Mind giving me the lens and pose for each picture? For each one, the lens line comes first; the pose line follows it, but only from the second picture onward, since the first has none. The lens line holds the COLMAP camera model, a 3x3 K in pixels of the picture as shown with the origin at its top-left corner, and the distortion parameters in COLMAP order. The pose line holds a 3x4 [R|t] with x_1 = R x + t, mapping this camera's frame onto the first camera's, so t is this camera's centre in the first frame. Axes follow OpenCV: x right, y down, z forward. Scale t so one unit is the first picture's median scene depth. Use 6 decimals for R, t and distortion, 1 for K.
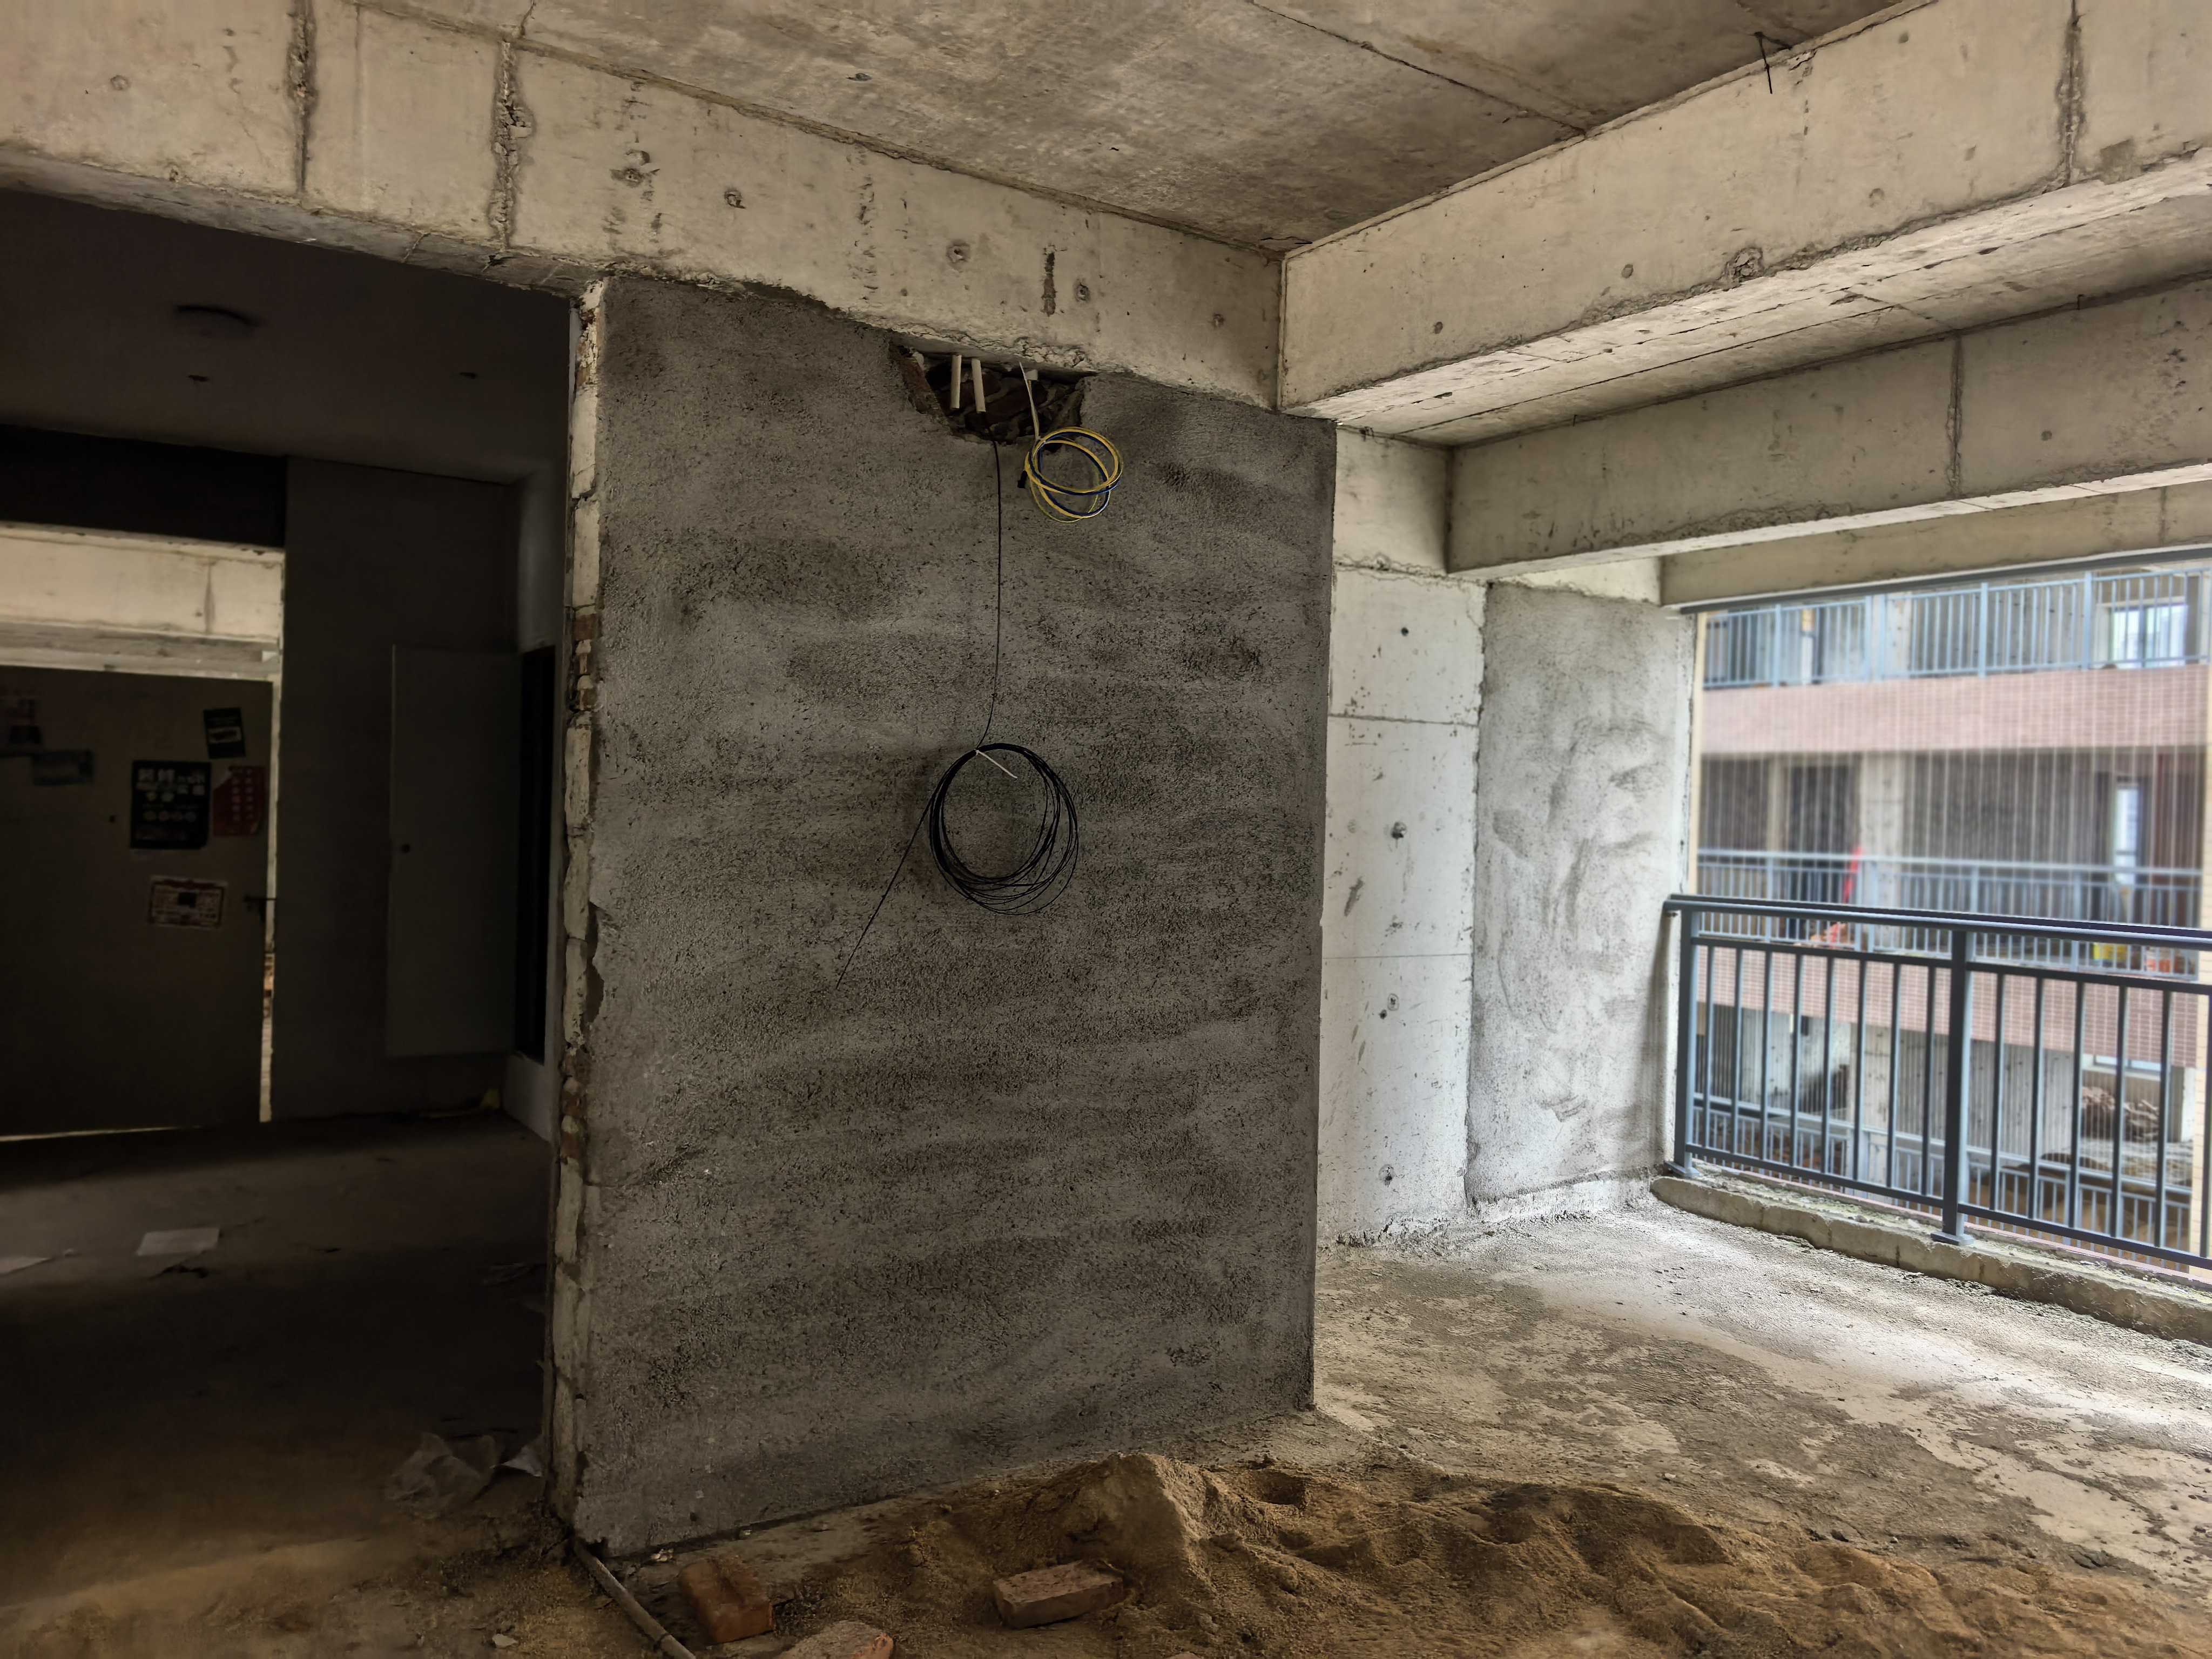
lens RADIAL K [[1557.3, 0, 1107.0], [0, 1557.3, 849.4], [0, 0, 1]] dist [0.036976, -0.055348]
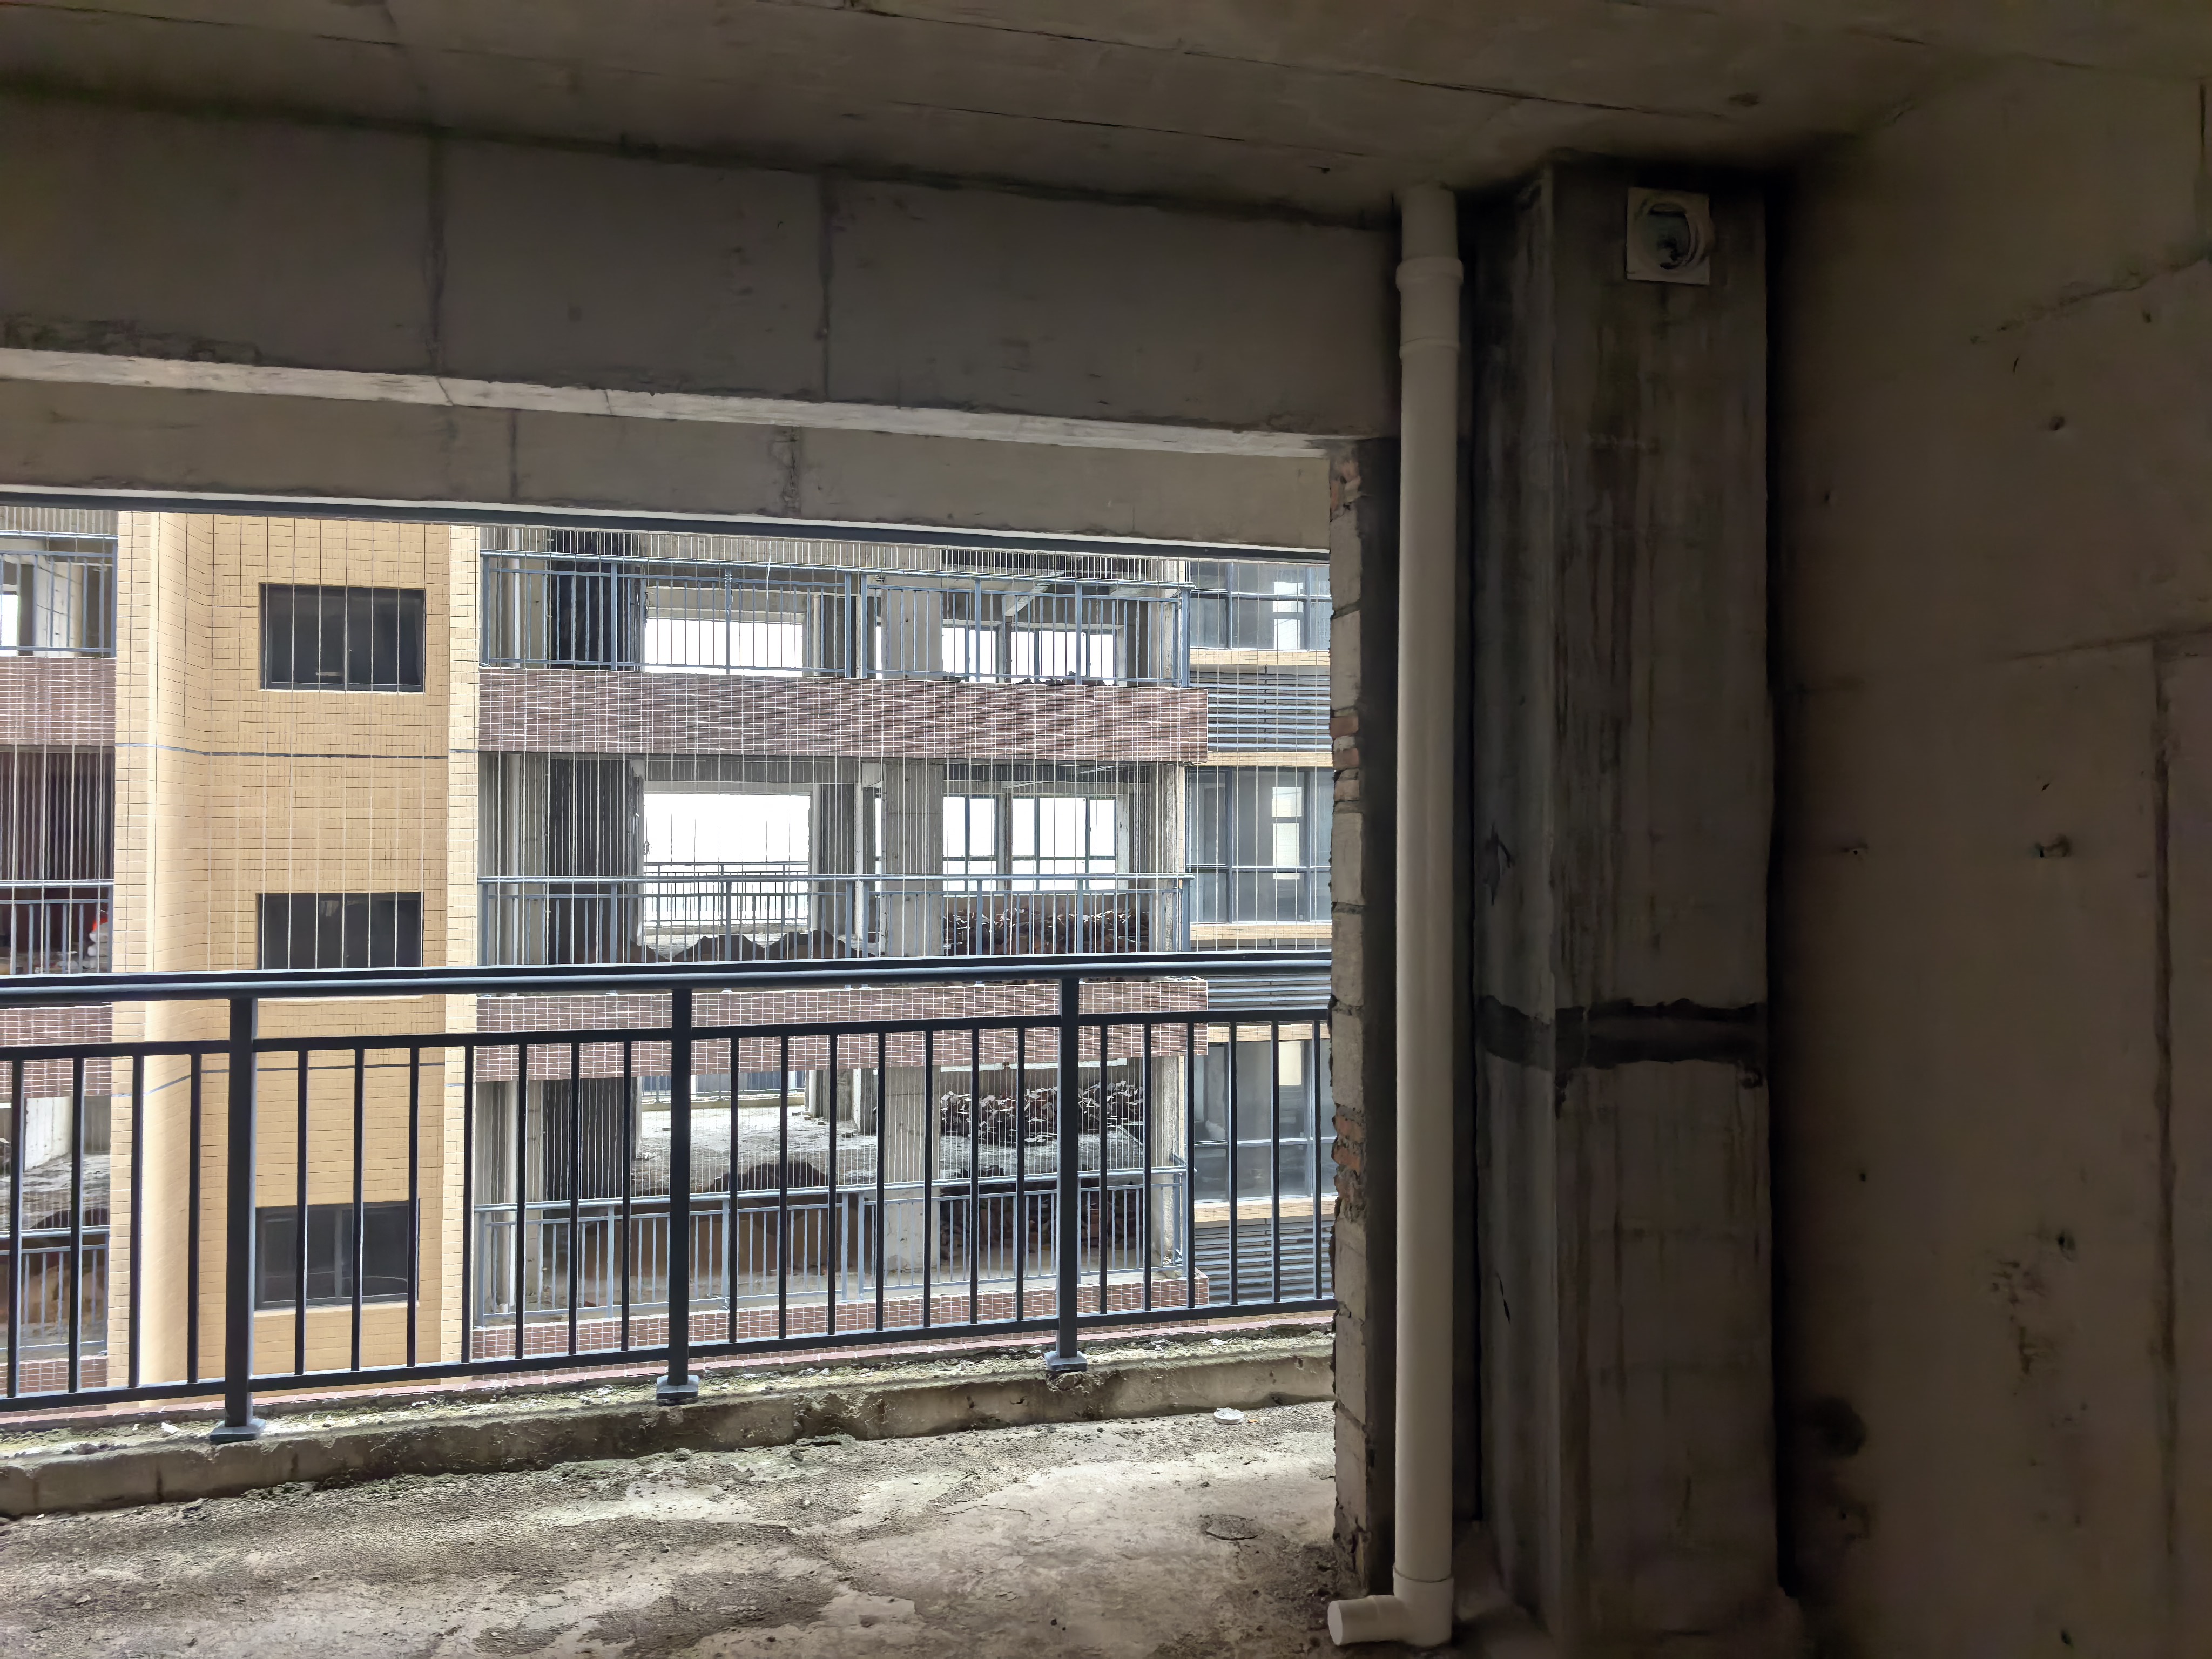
lens RADIAL K [[1591.8, 0, 1105.9], [0, 1591.8, 810.0], [0, 0, 1]] dist [-0.000054, 0.001190]
pose [[0.321128, -0.006690, 0.947012, -0.024319], [0.031399, 0.999500, -0.003586, -0.027495], [-0.946515, 0.030887, 0.321177, 0.581888]]
